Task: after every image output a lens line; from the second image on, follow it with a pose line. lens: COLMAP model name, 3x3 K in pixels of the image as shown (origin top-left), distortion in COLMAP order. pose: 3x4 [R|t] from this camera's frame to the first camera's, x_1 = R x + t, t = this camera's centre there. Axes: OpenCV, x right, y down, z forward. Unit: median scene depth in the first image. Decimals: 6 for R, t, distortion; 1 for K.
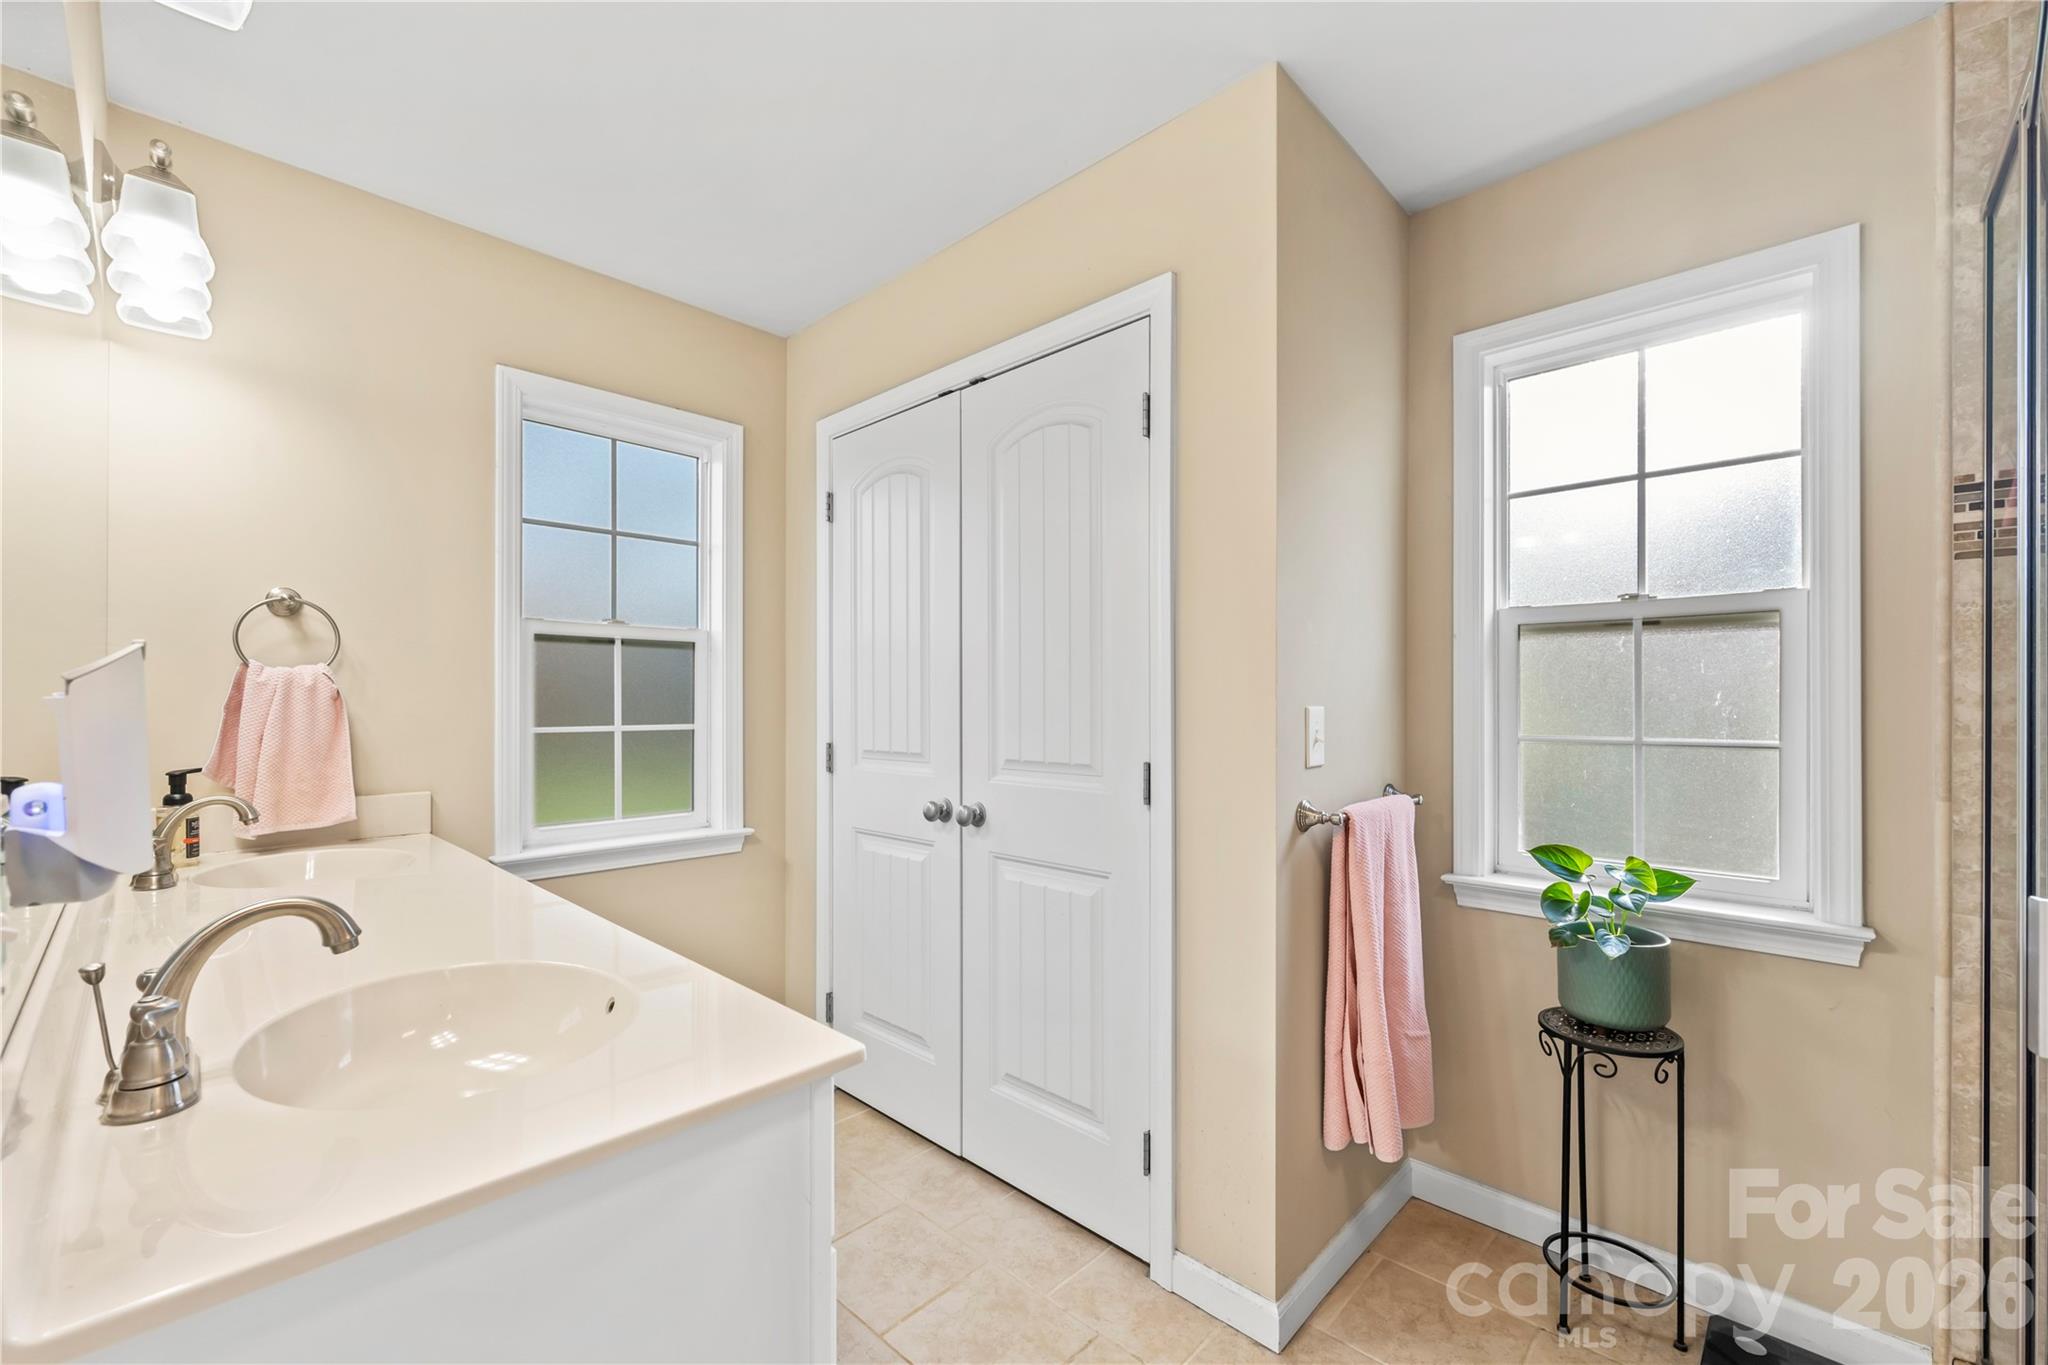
lens RADIAL K [[814.9, 0, 1025.2], [0, 814.9, 698.7], [0, 0, 1]] dist [-0.000450, -0.000061]
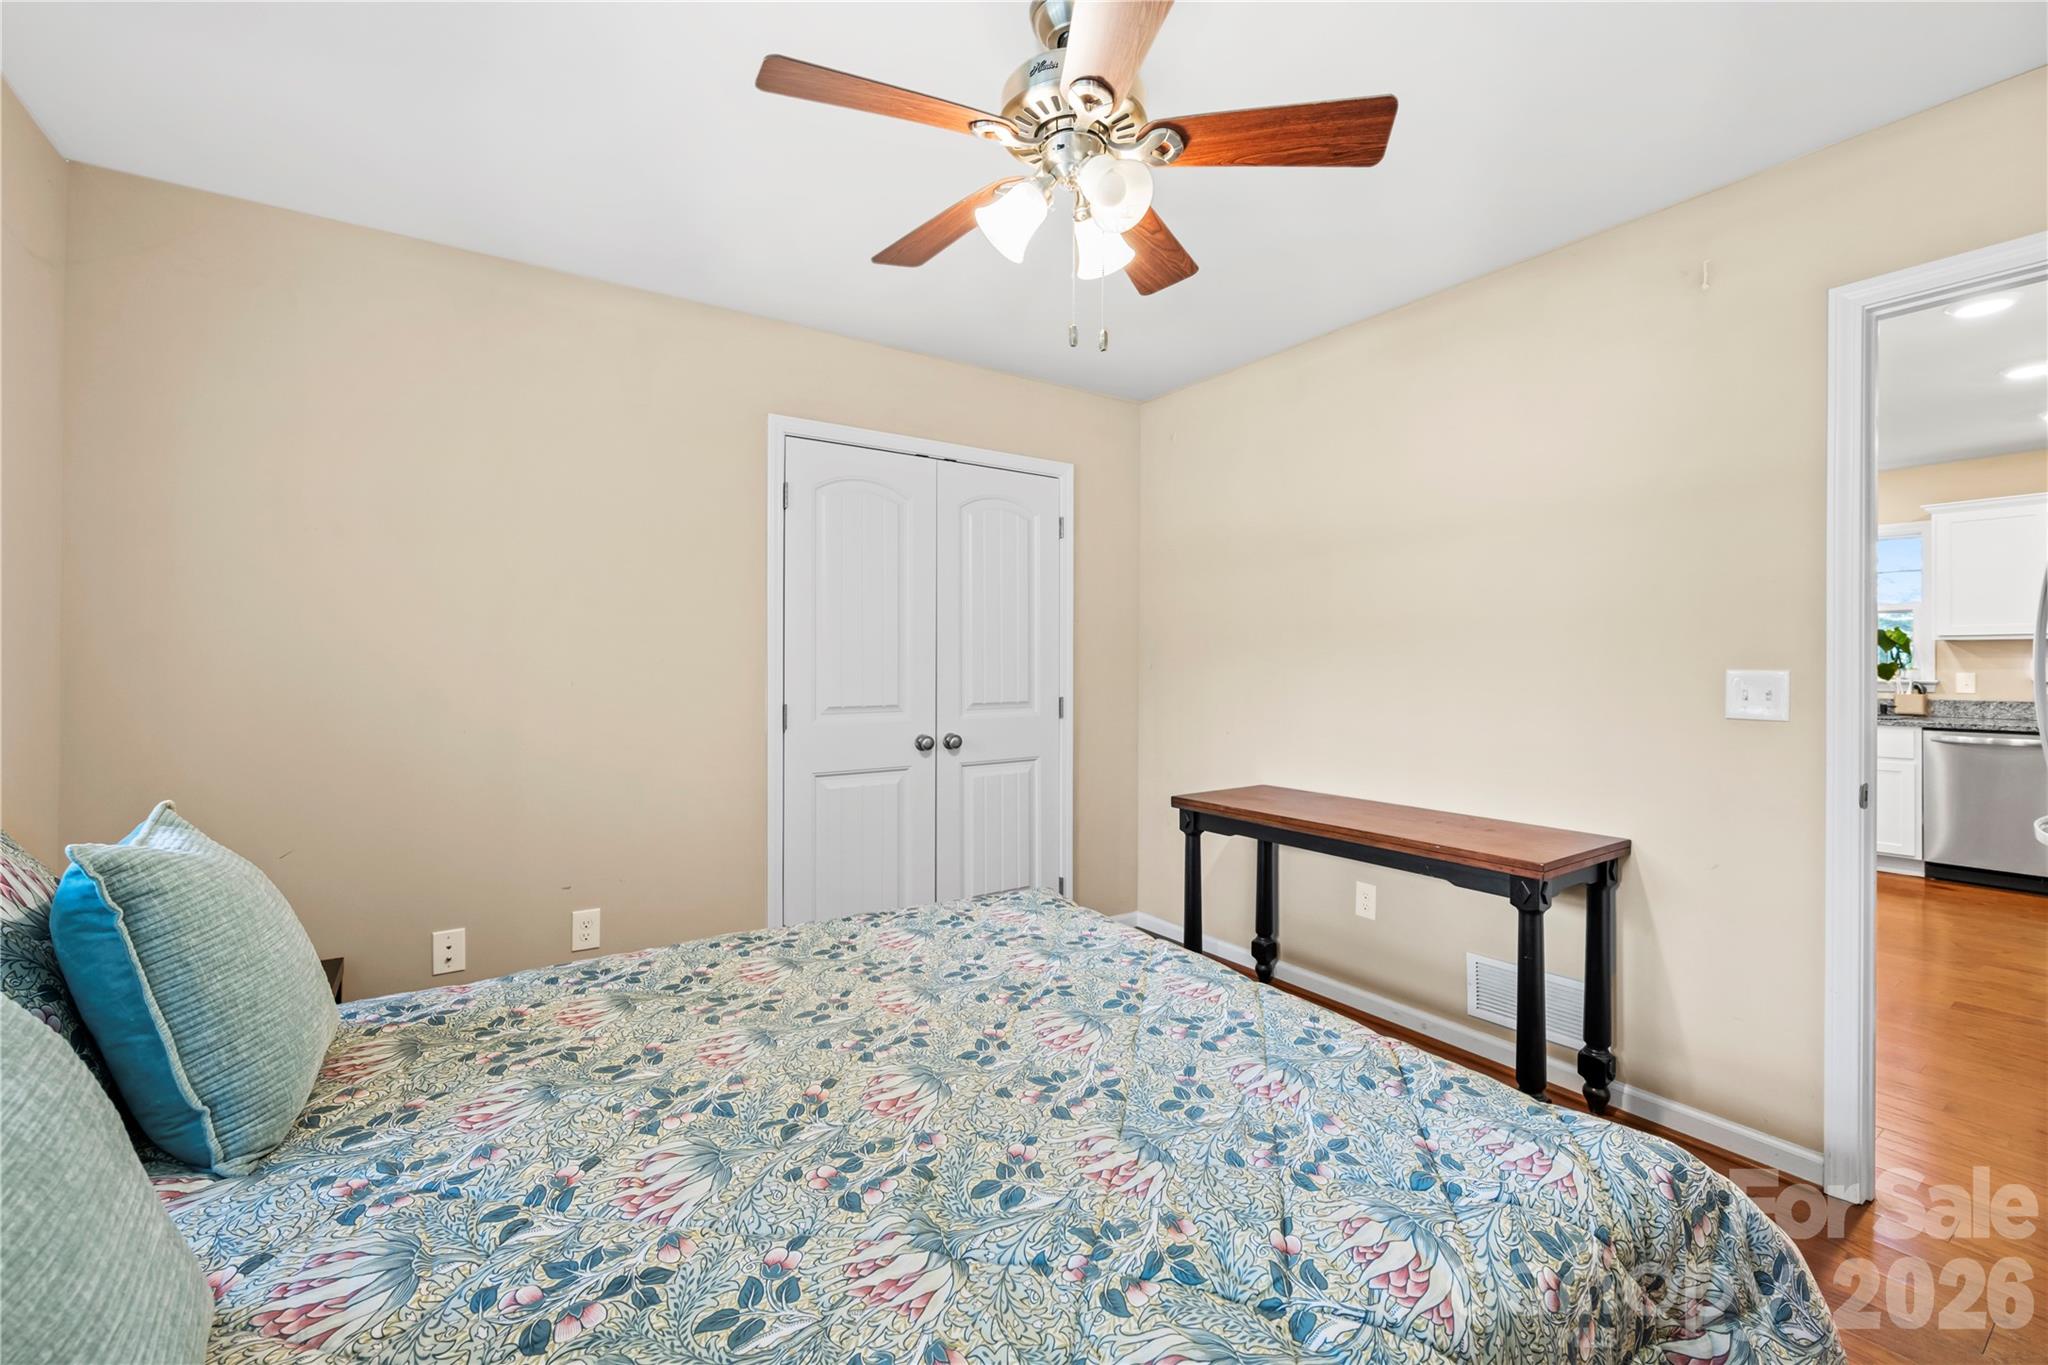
lens RADIAL K [[872.2, 0, 1031.4], [0, 872.2, 672.0], [0, 0, 1]] dist [-0.000475, -0.000153]
pose [[0.211380, -0.006399, 0.977383, -1.671557], [-0.000341, 0.999978, 0.006621, 0.000471], [-0.977404, -0.001732, 0.211373, 0.509735]]
